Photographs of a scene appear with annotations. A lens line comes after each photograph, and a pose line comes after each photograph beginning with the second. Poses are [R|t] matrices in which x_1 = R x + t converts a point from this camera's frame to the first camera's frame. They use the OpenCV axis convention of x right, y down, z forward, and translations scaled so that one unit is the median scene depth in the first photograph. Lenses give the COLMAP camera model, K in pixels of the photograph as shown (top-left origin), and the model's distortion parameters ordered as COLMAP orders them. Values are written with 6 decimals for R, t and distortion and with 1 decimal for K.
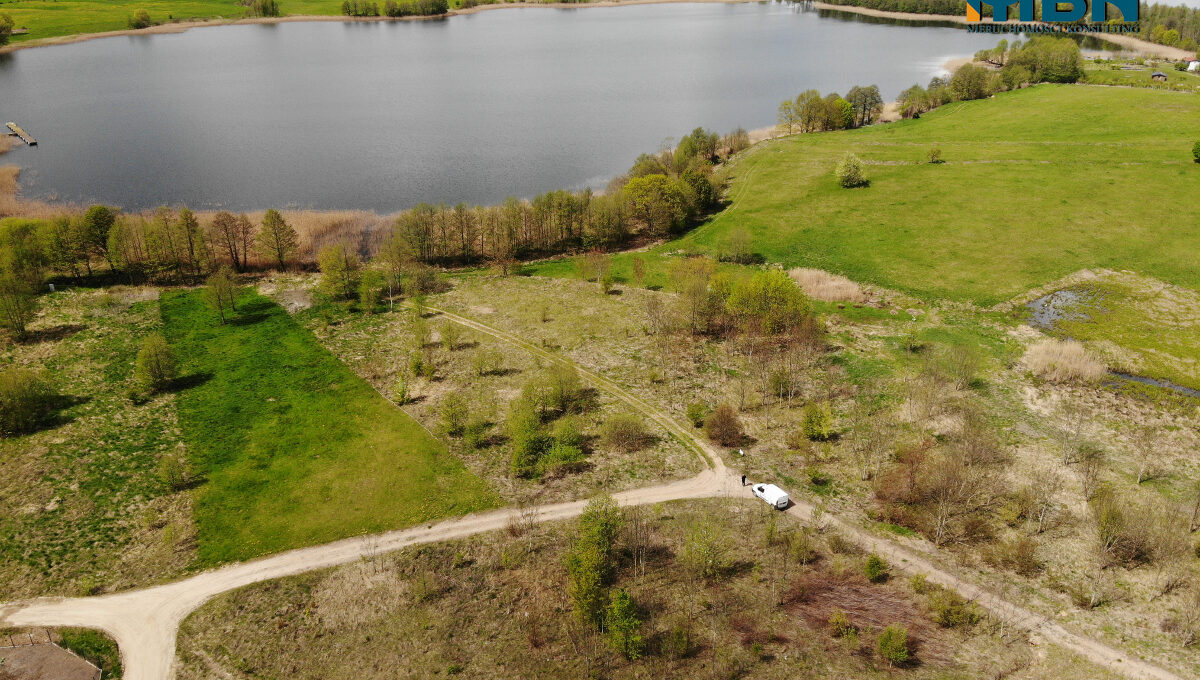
lens RADIAL K [[875.5, 0, 592.3], [0, 875.5, 336.1], [0, 0, 1]] dist [0.144688, -0.273480]
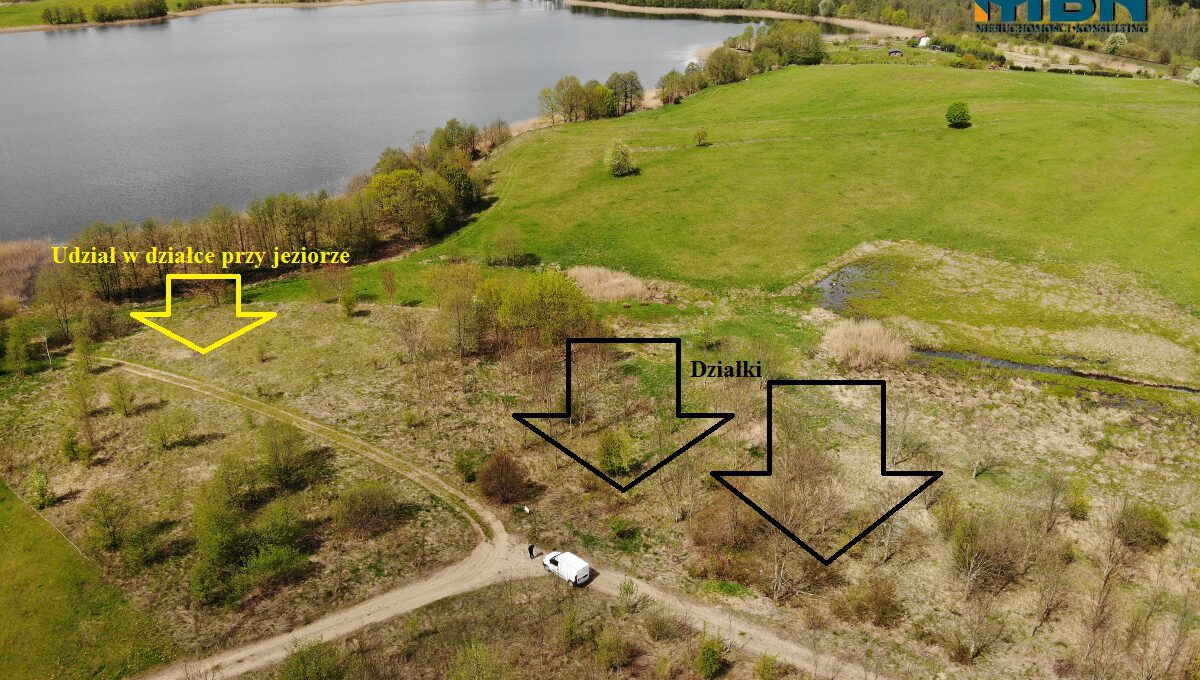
lens RADIAL K [[875.5, 0, 592.3], [0, 875.5, 336.1], [0, 0, 1]] dist [0.144688, -0.273480]
pose [[0.967142, -0.102430, 0.232689, 0.041519], [0.103930, 0.994567, 0.005840, -0.012221], [-0.232023, 0.018536, 0.972534, 0.158618]]
